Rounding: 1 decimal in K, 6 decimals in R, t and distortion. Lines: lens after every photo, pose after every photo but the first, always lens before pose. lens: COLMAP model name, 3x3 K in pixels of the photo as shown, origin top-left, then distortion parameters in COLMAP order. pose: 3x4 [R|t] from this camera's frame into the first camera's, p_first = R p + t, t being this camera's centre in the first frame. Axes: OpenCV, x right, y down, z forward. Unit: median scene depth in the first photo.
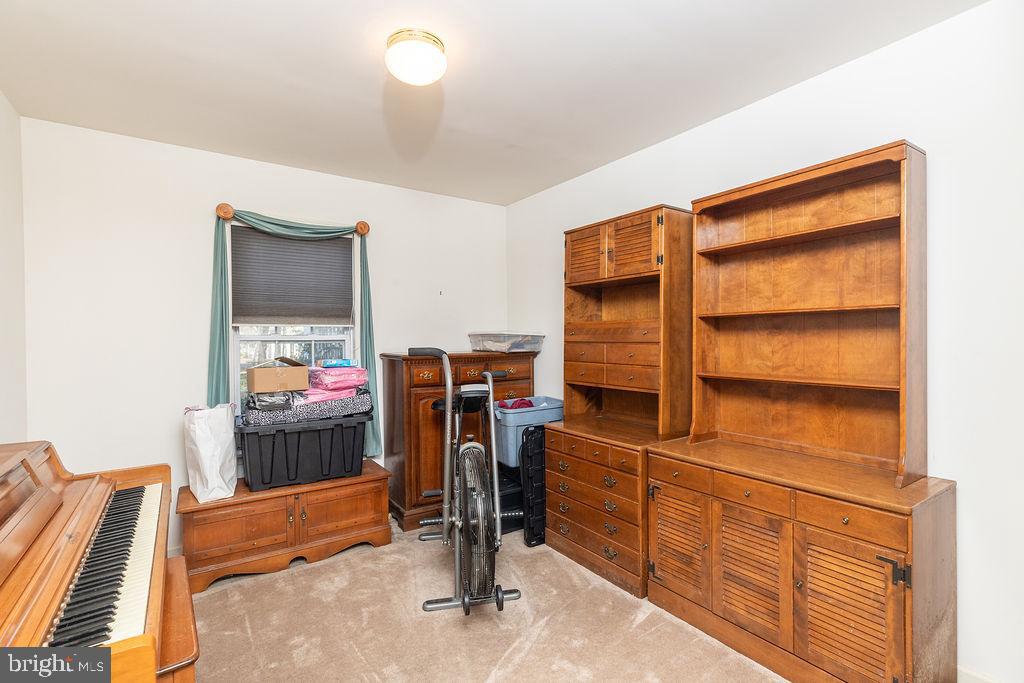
lens RADIAL K [[457.9, 0, 512.0], [0, 457.9, 341.5], [0, 0, 1]] dist [0.002446, 0.000362]
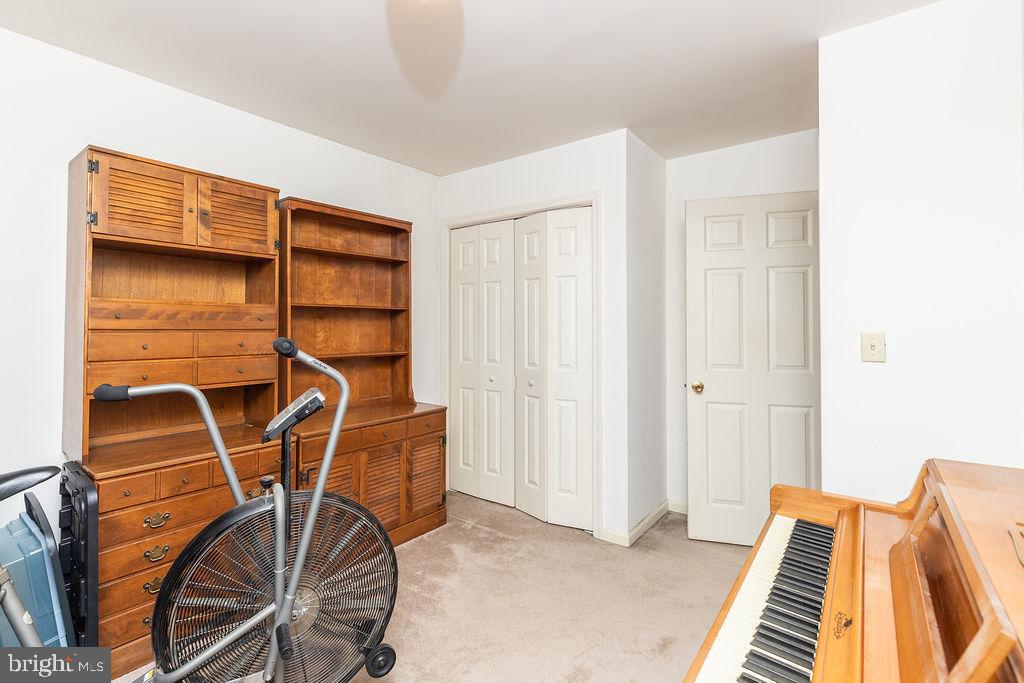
lens RADIAL K [[470.6, 0, 510.7], [0, 470.6, 319.2], [0, 0, 1]] dist [0.000406, 0.000050]
pose [[-0.296969, 0.023338, 0.954602, -0.803167], [0.010209, 0.999722, -0.021265, 0.006694], [-0.954832, 0.003431, -0.297125, 0.846757]]
